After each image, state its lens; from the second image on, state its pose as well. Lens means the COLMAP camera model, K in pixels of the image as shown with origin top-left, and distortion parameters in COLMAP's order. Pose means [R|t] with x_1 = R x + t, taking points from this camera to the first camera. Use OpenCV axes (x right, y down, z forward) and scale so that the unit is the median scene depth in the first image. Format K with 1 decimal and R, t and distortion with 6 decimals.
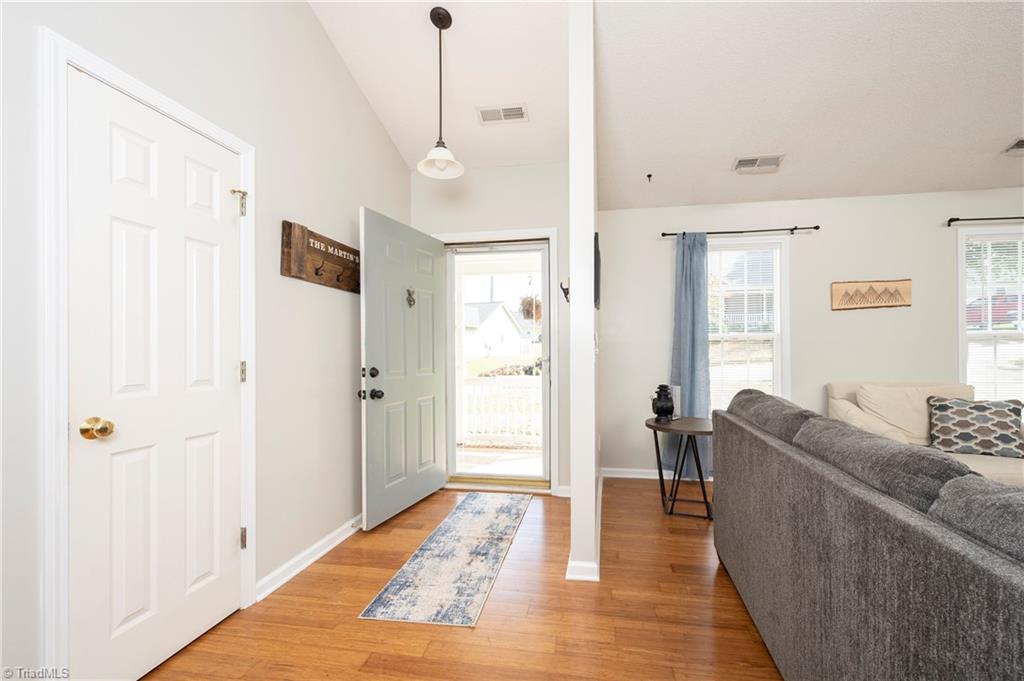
lens RADIAL K [[408.2, 0, 532.2], [0, 408.2, 356.1], [0, 0, 1]] dist [-0.001755, 0.000469]
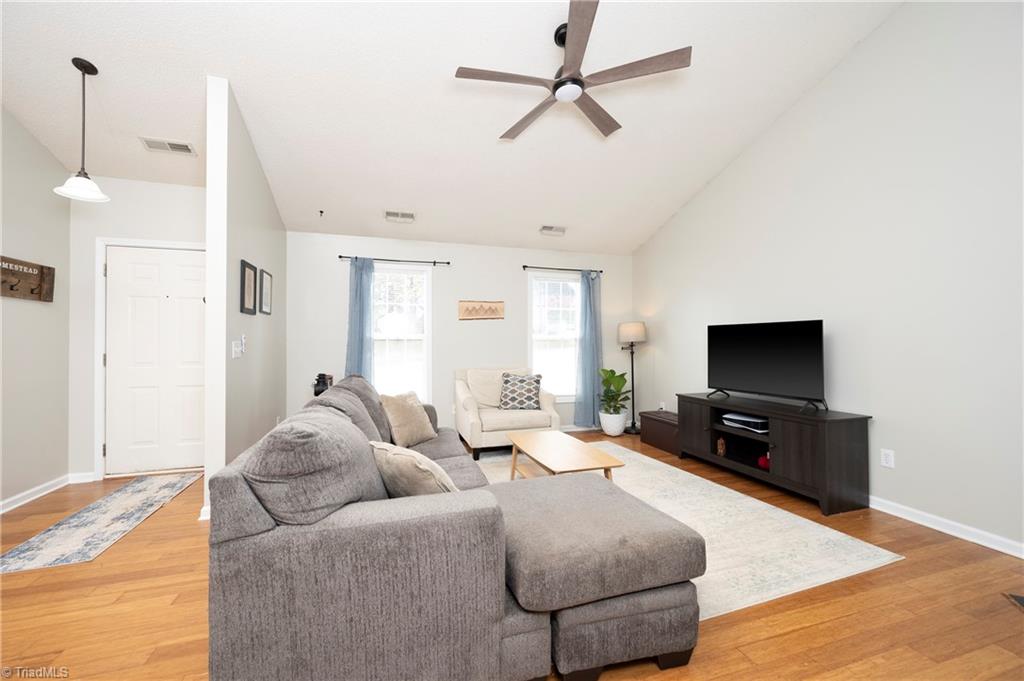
lens RADIAL K [[408.2, 0, 512.1], [0, 408.2, 340.7], [0, 0, 1]] dist [-0.001755, 0.000469]
pose [[0.897141, 0.008657, 0.441659, 0.300794], [0.000967, 0.999767, -0.021562, -0.005078], [-0.441743, 0.019771, 0.896924, -0.484672]]
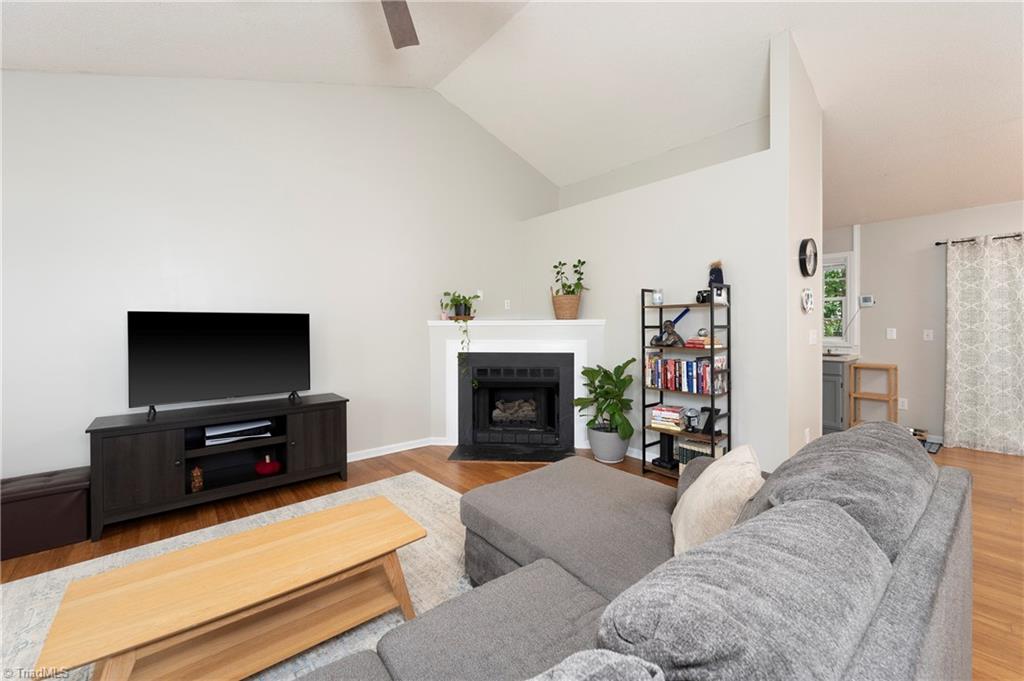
lens RADIAL K [[408.2, 0, 514.3], [0, 408.2, 333.7], [0, 0, 1]] dist [-0.001755, 0.000469]
pose [[-0.752092, -0.003845, 0.659047, 0.290047], [0.018424, 0.999470, 0.026856, -0.045428], [-0.658801, 0.032340, -0.751622, 0.604309]]
